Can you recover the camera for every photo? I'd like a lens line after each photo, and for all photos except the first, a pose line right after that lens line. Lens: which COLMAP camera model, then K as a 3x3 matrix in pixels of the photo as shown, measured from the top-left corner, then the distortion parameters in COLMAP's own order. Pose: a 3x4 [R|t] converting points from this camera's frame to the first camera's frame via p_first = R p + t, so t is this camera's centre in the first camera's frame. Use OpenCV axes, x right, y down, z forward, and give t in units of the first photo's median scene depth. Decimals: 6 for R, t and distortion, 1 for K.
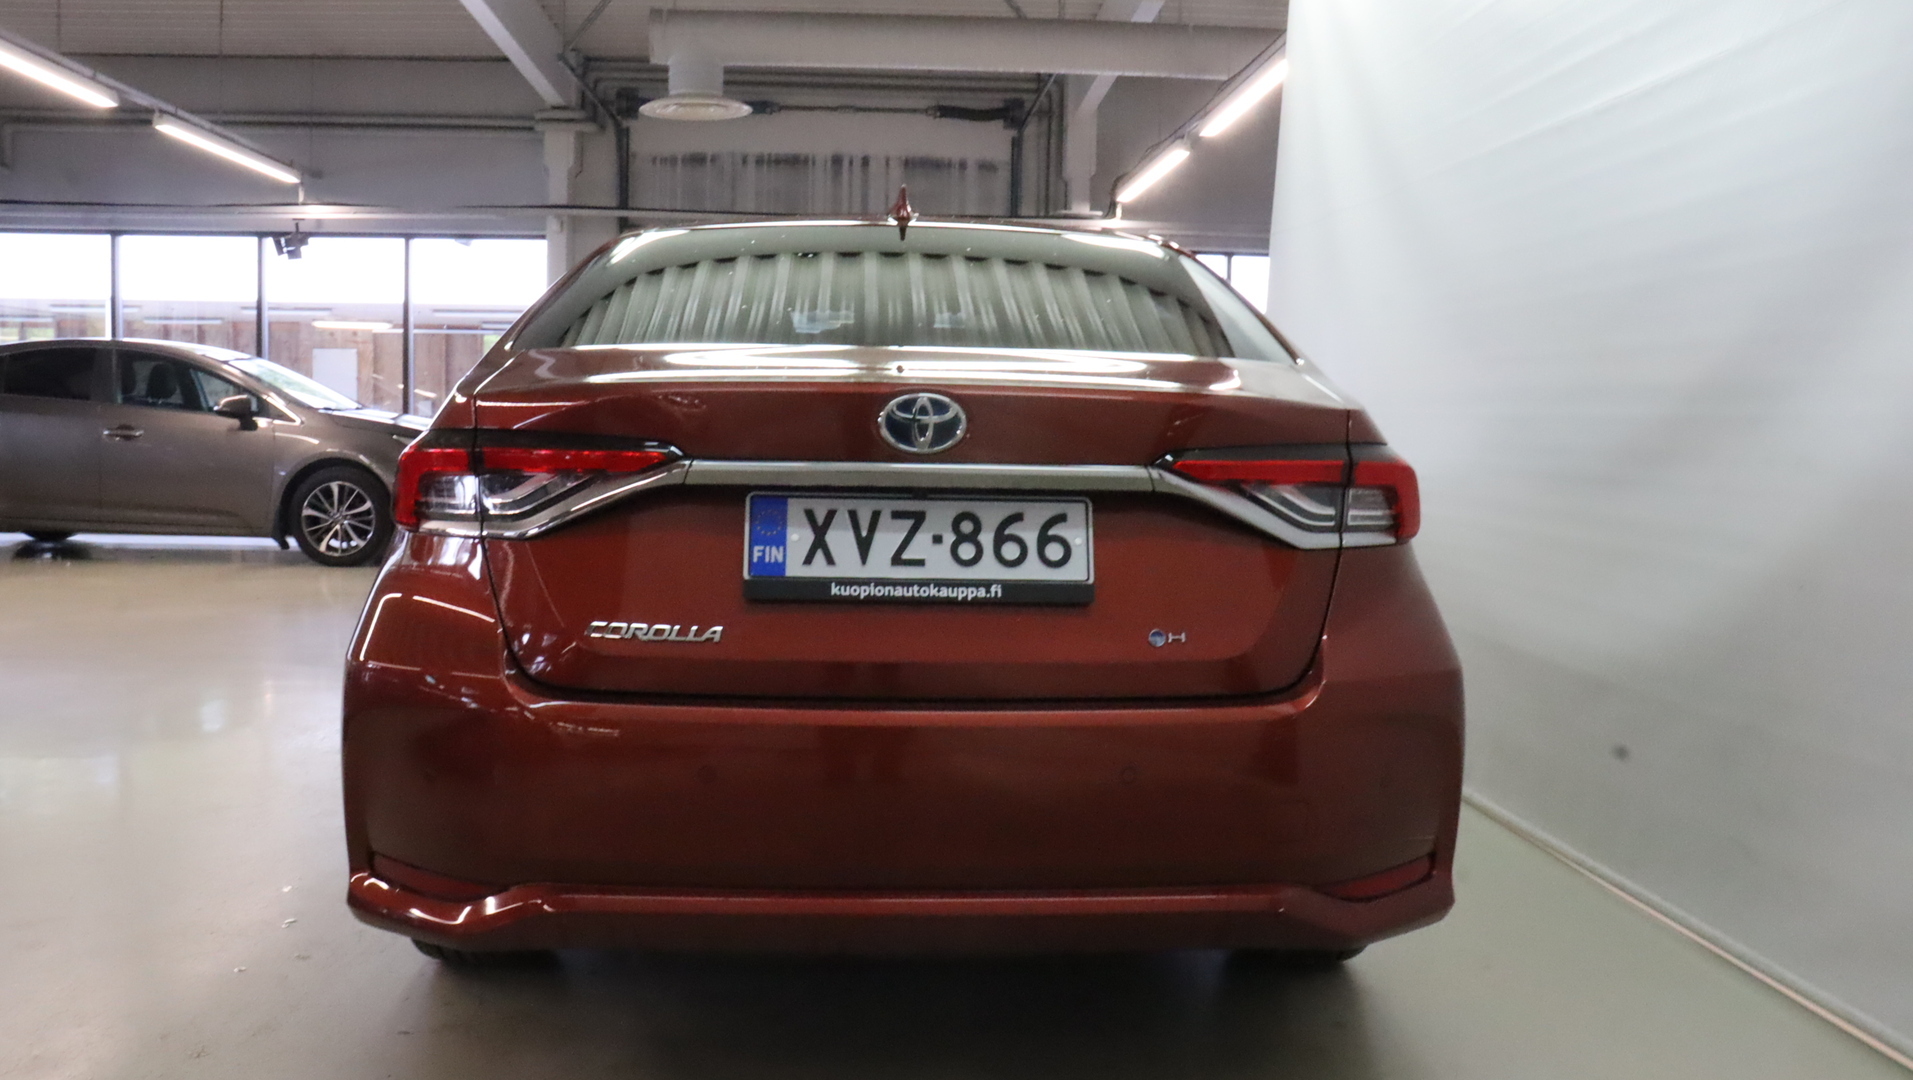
lens RADIAL K [[1569.6, 0, 956.5], [0, 1569.6, 540.0], [0, 0, 1]] dist [-0.161359, 0.127526]
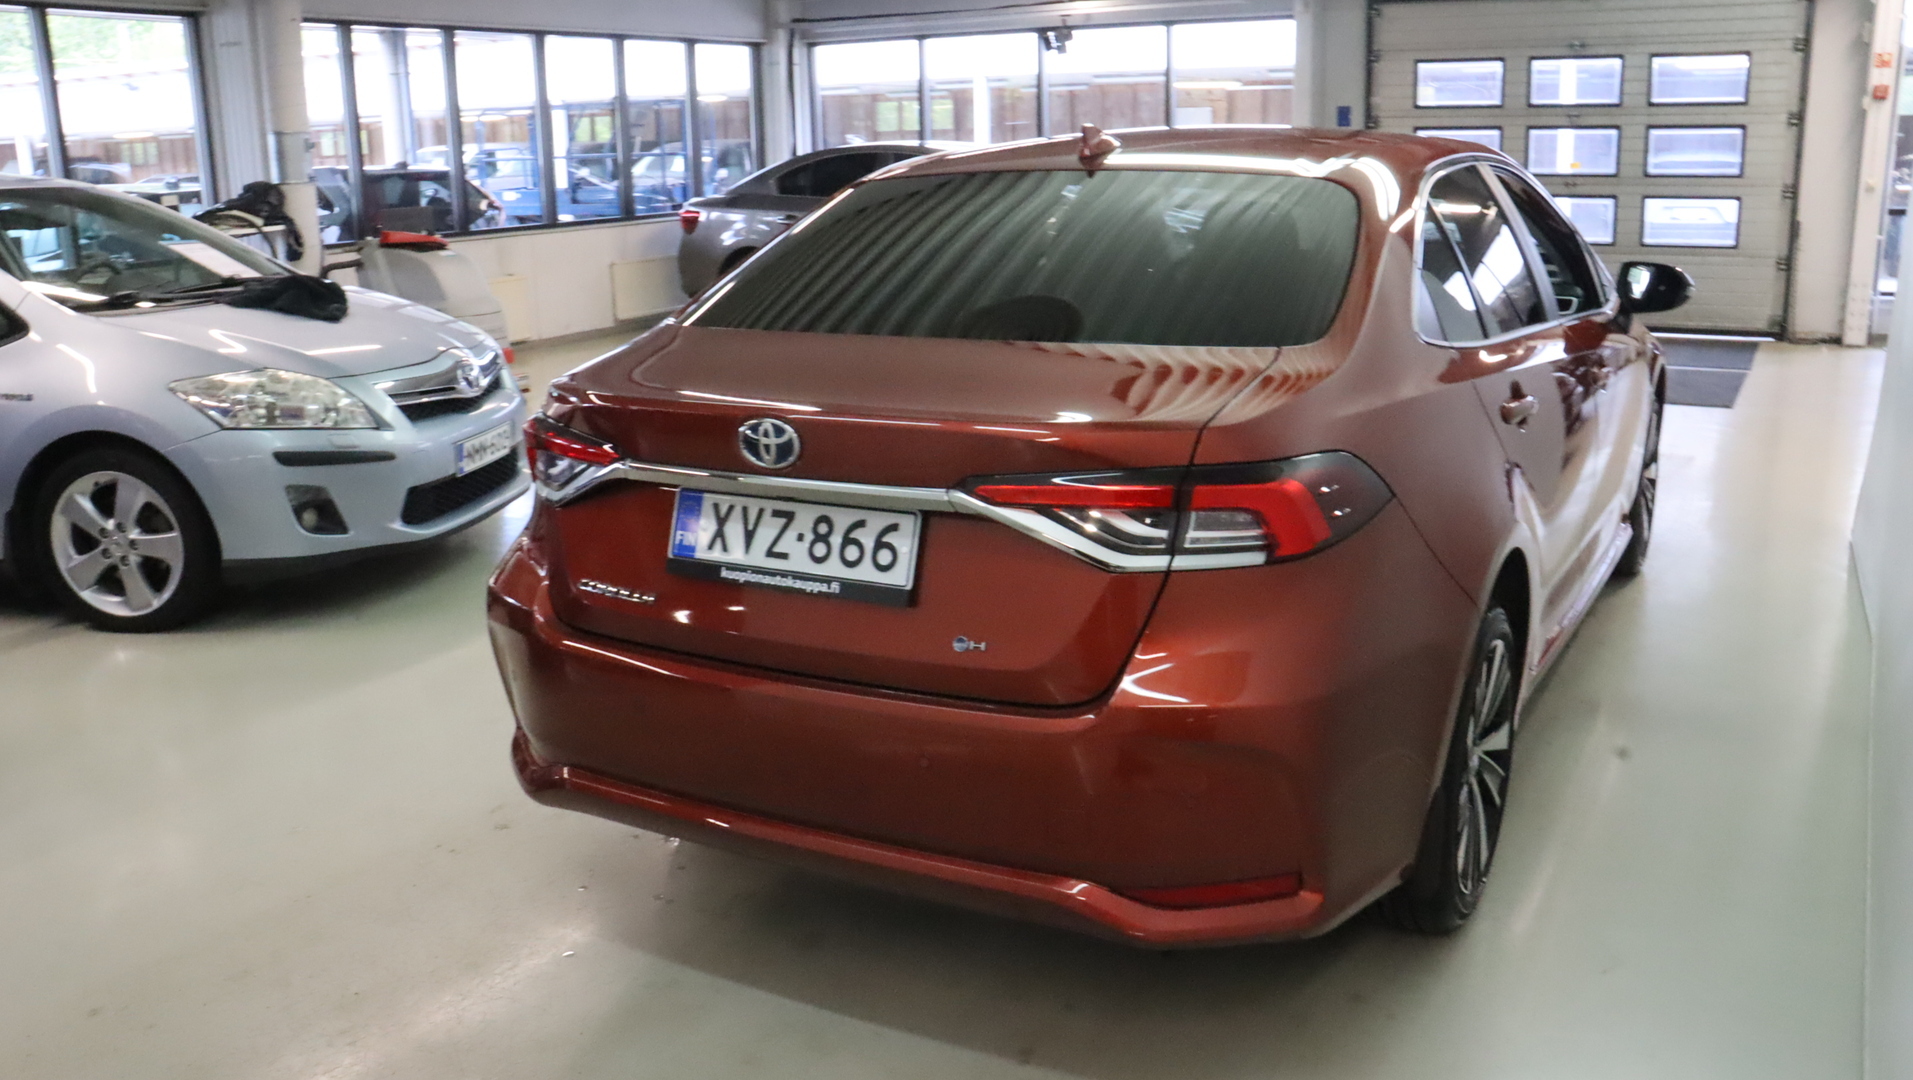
lens RADIAL K [[1569.6, 0, 956.5], [0, 1569.6, 540.0], [0, 0, 1]] dist [-0.161359, 0.127526]
pose [[0.840338, 0.093297, -0.533974, 0.709396], [-0.002174, 0.985649, 0.168793, -0.195890], [0.542059, -0.140683, 0.828481, 0.094401]]
